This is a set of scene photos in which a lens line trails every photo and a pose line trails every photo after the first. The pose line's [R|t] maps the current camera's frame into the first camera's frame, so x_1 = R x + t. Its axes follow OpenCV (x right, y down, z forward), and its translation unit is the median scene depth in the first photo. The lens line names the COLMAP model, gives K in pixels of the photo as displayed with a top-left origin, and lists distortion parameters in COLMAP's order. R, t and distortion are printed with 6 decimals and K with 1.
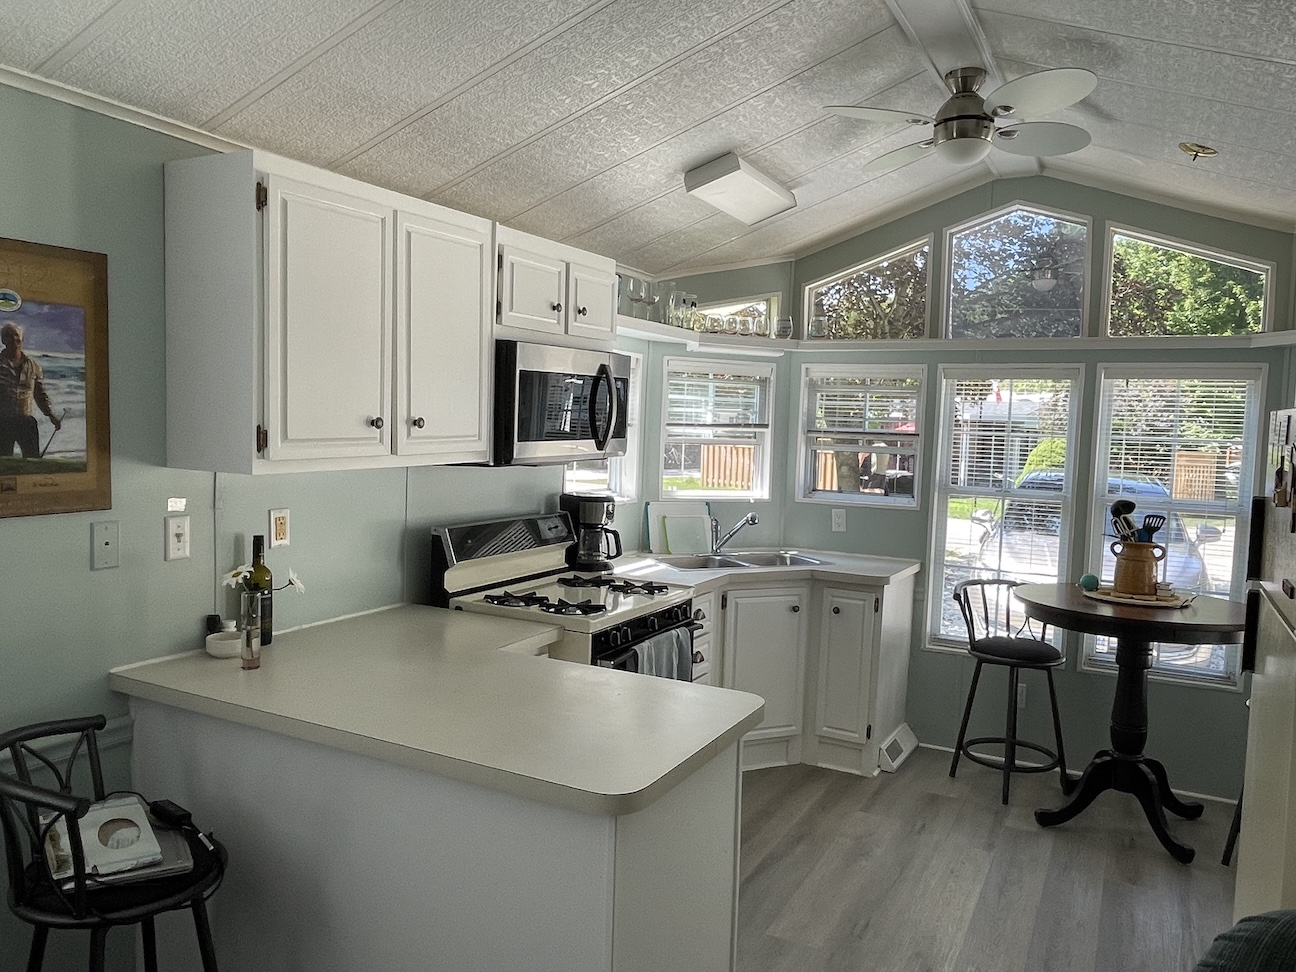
lens RADIAL K [[949.4, 0, 648.9], [0, 949.4, 484.8], [0, 0, 1]] dist [0.005582, 0.000173]
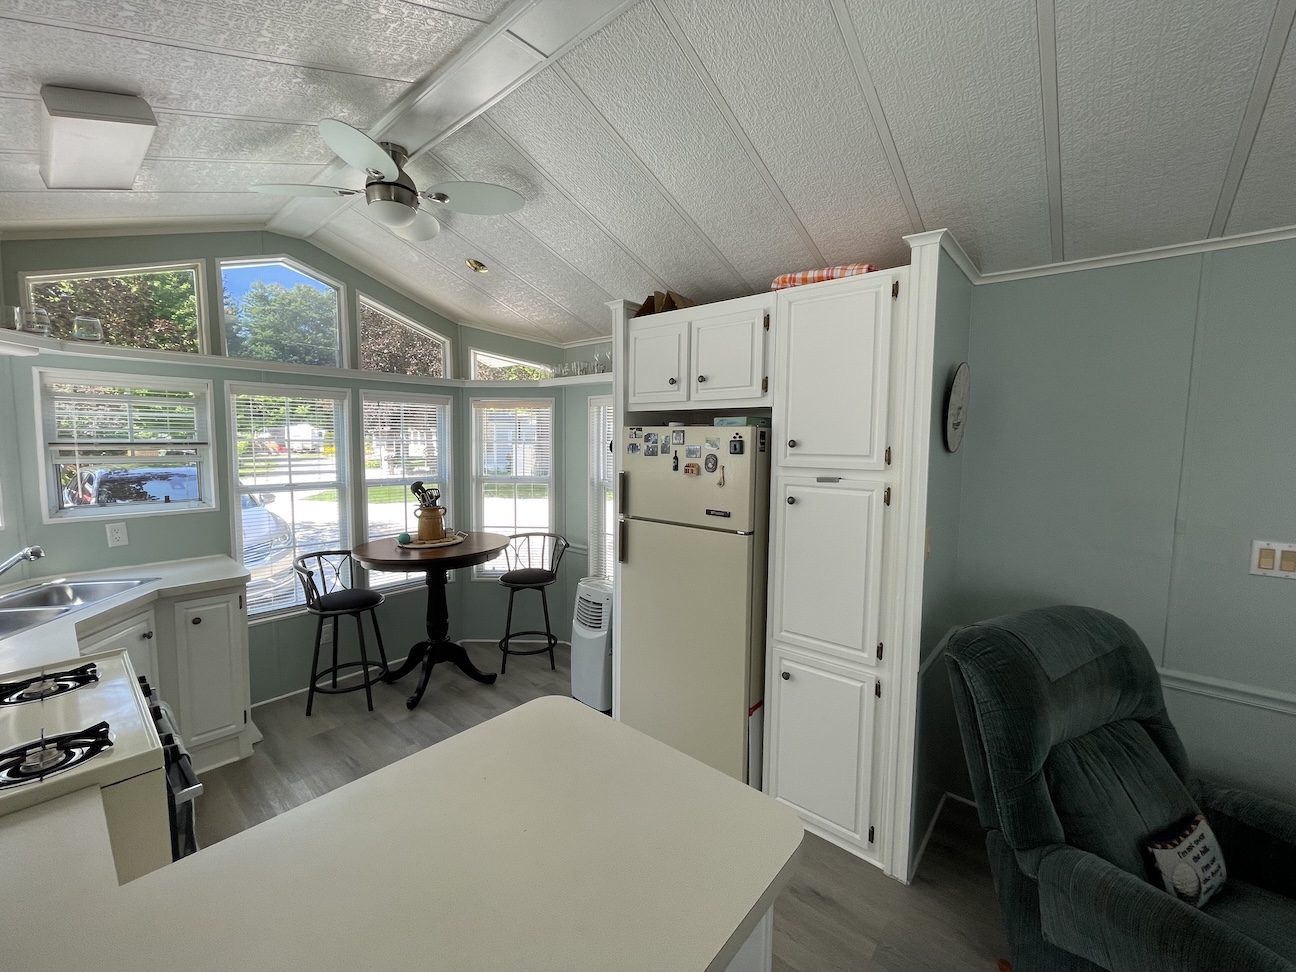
lens RADIAL K [[525.6, 0, 647.8], [0, 525.6, 483.7], [0, 0, 1]] dist [-0.003258, -0.000026]
pose [[0.224961, -0.111627, 0.967952, -0.216045], [0.063772, 0.992973, 0.099691, -0.037343], [-0.972278, 0.039302, 0.230499, 0.396455]]
